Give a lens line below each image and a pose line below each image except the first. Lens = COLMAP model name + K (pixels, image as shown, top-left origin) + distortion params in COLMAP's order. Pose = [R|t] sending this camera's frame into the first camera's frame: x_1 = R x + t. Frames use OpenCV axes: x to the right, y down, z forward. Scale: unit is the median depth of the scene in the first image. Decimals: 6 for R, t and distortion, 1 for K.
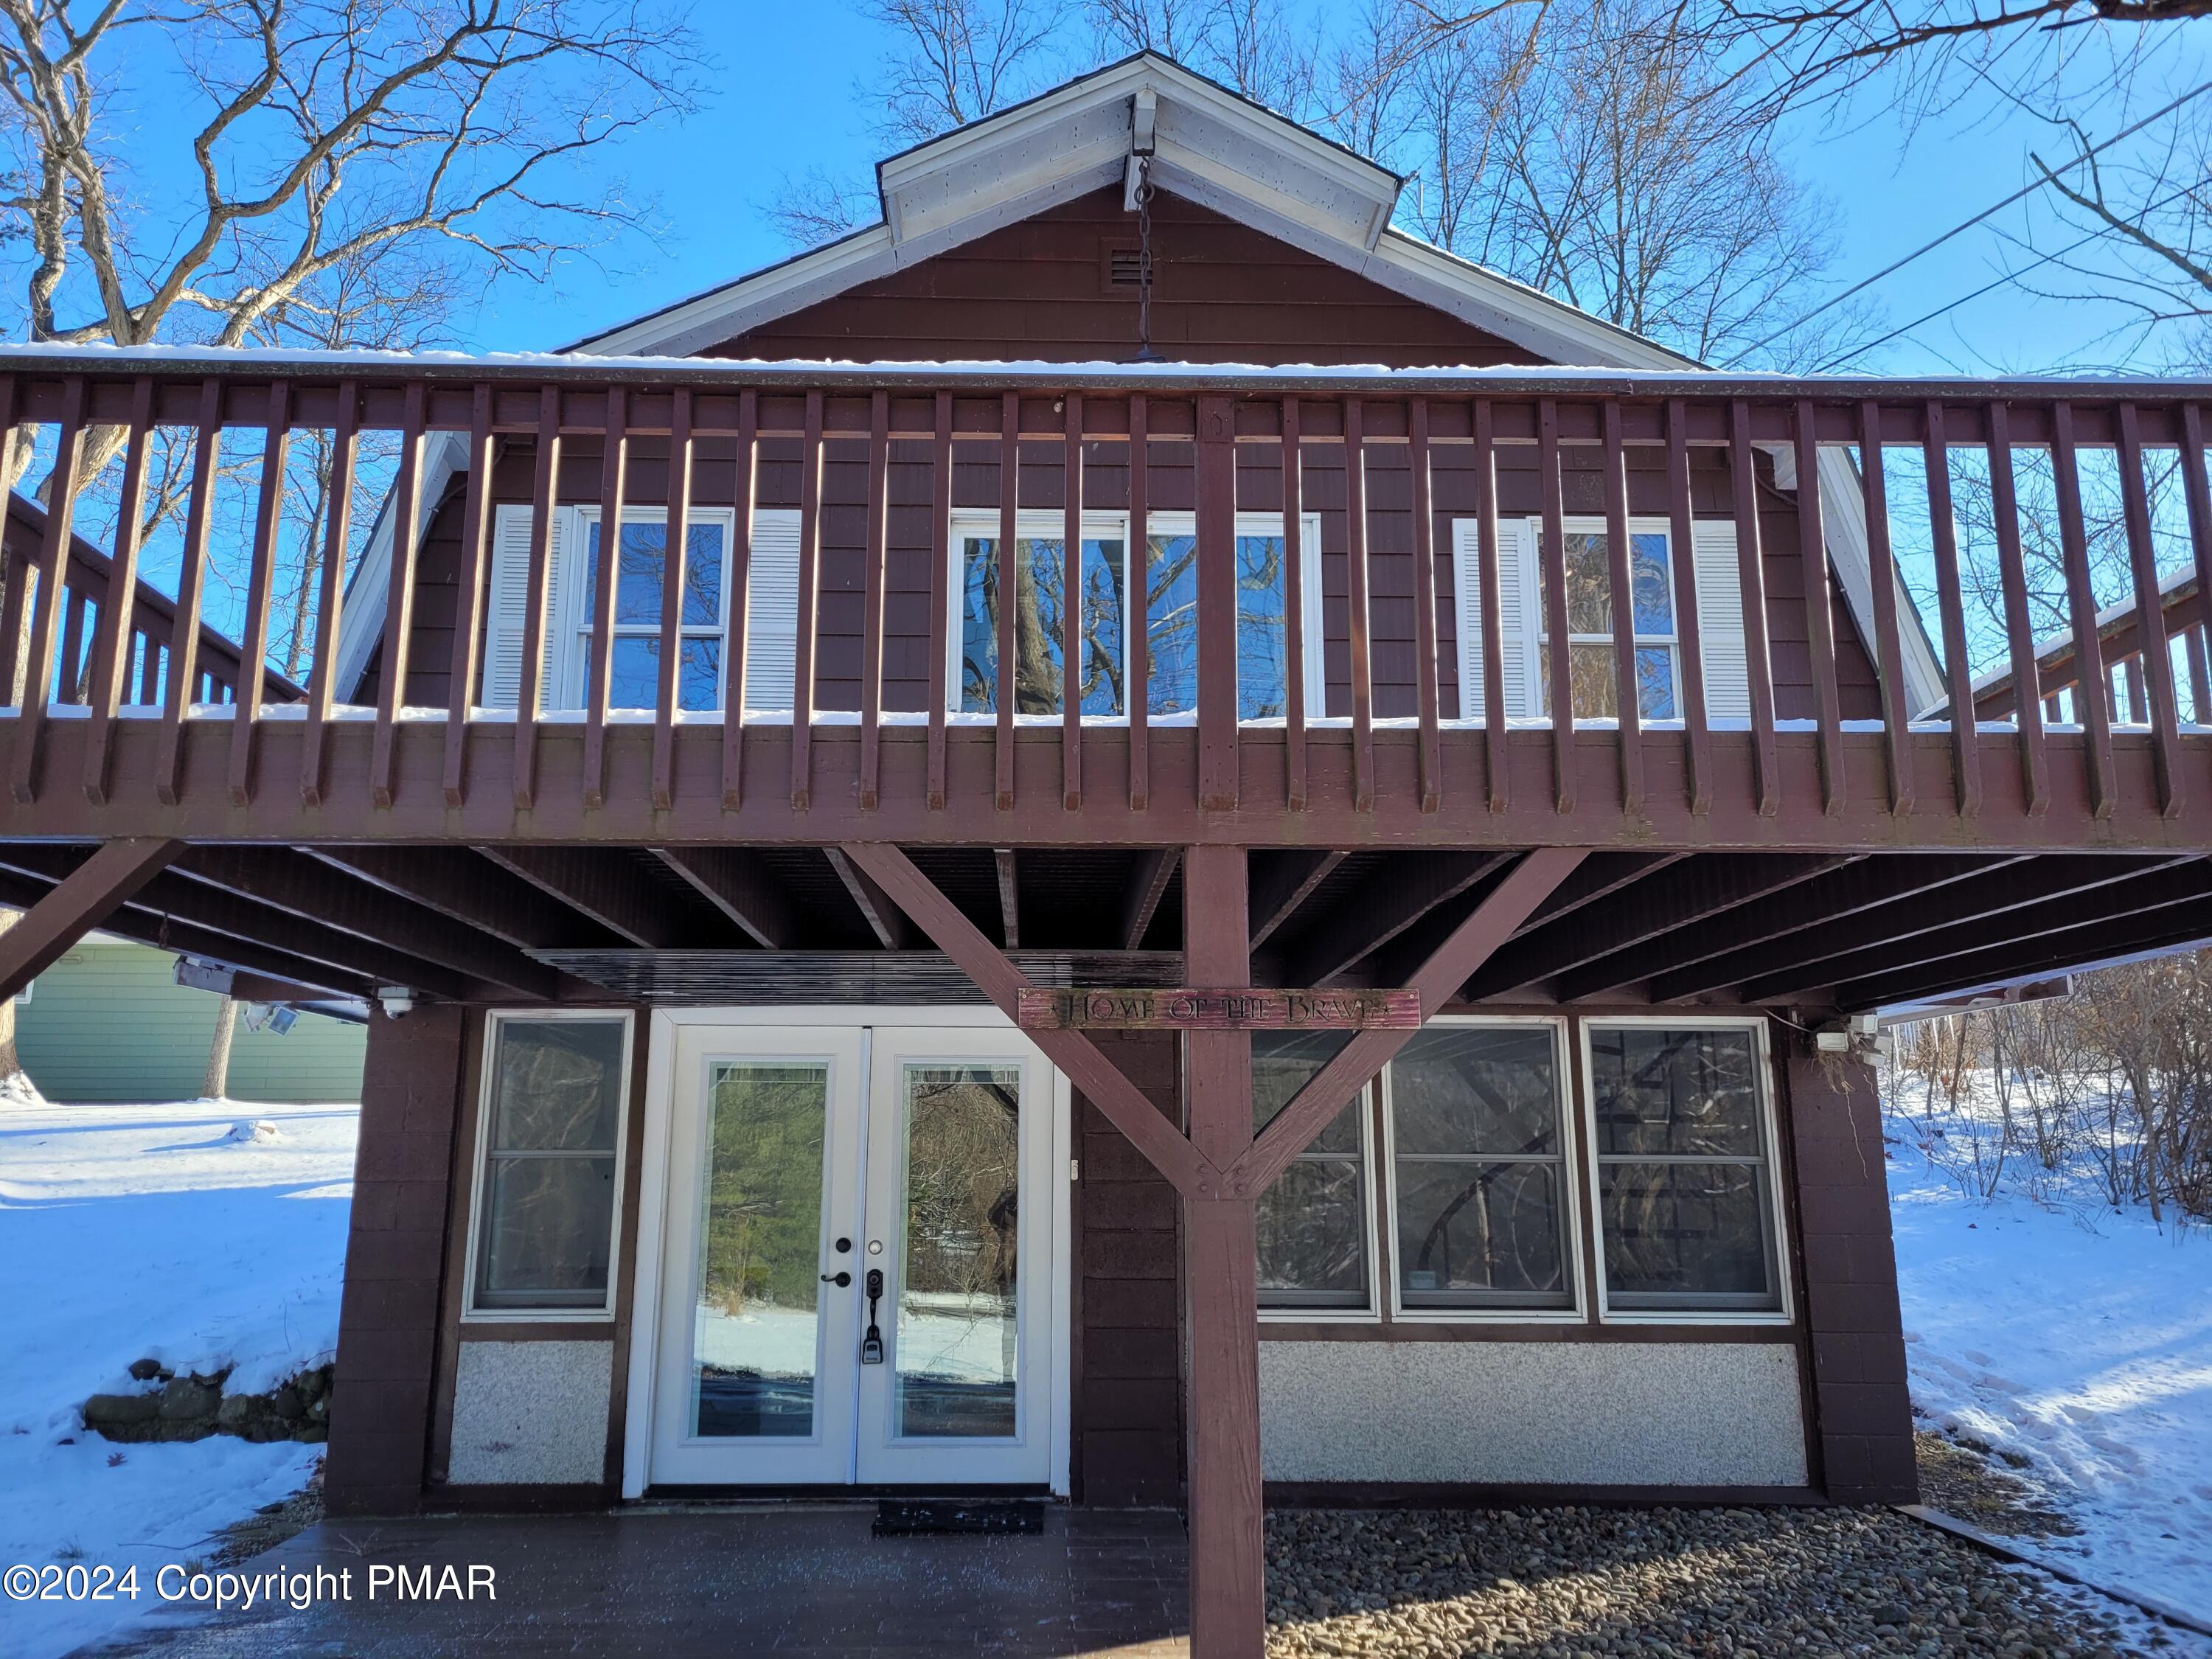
lens RADIAL K [[1663.3, 0, 1099.7], [0, 1663.3, 846.8], [0, 0, 1]] dist [0.036239, 0.001072]
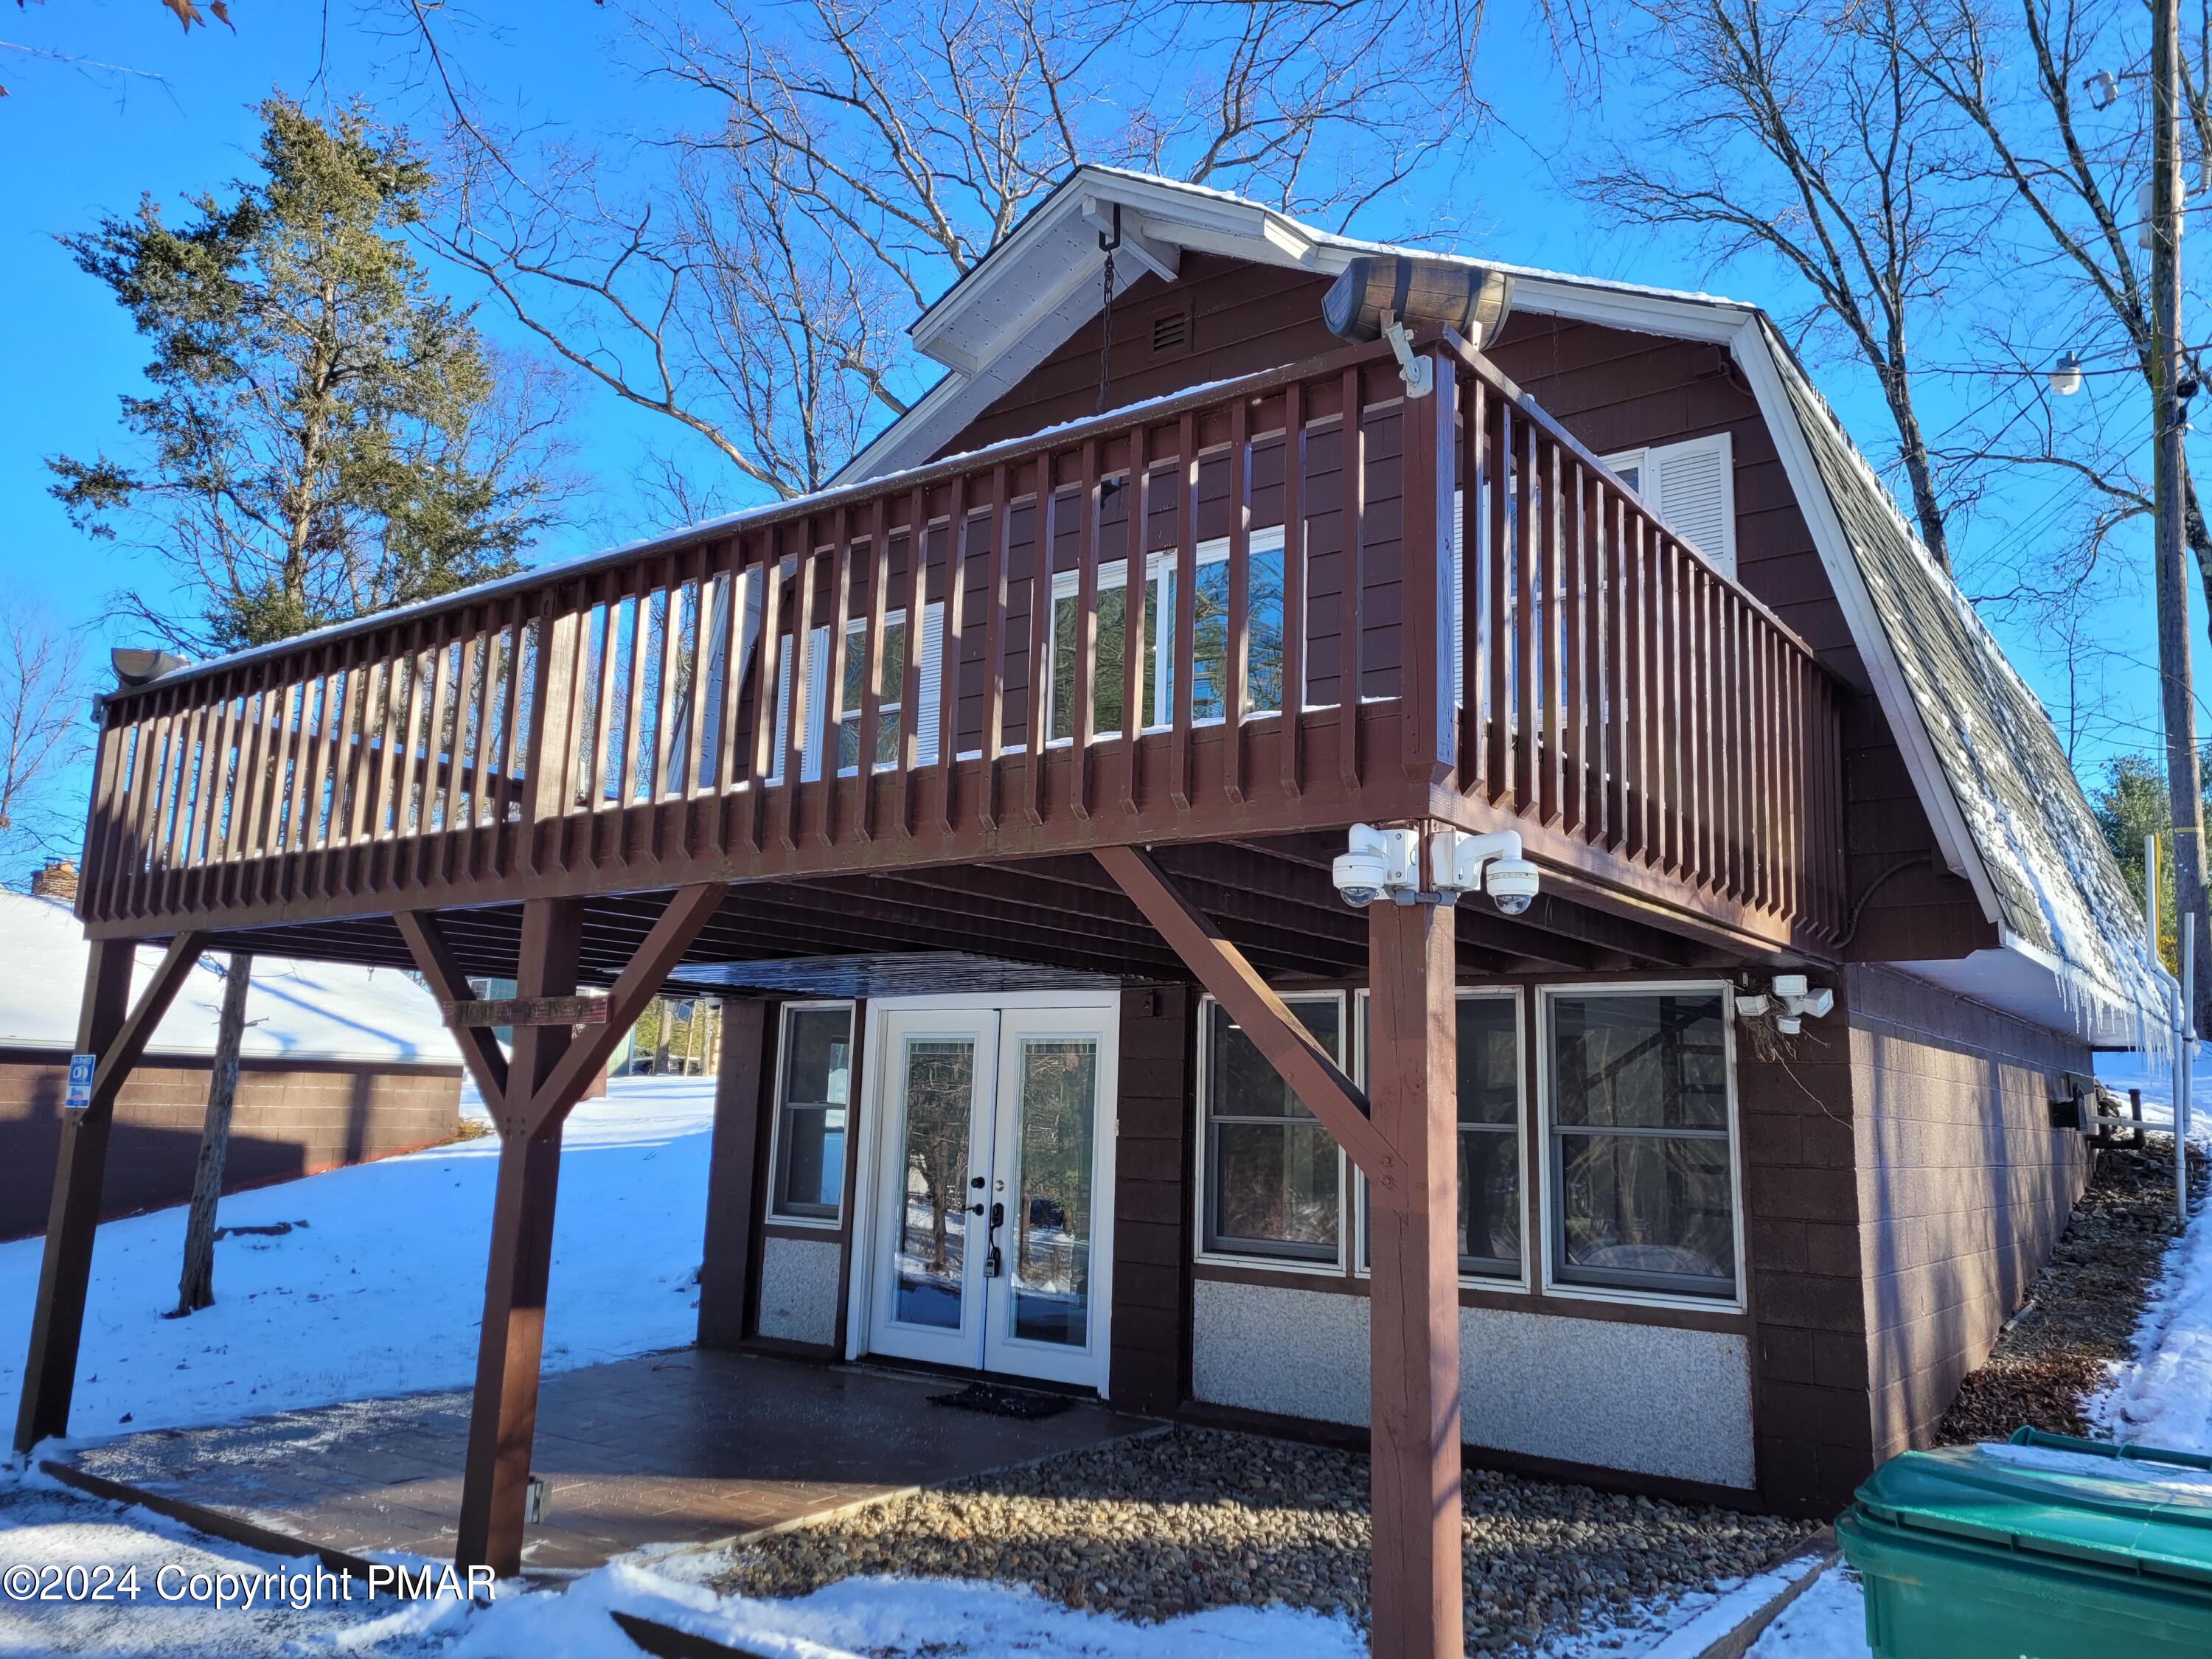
lens RADIAL K [[1663.3, 0, 1103.5], [0, 1663.3, 815.0], [0, 0, 1]] dist [0.036239, 0.001072]
pose [[0.785865, -0.090052, -0.611807, 0.726225], [0.101968, 0.994668, -0.015428, -0.009614], [0.609934, -0.050261, 0.790857, 0.071722]]
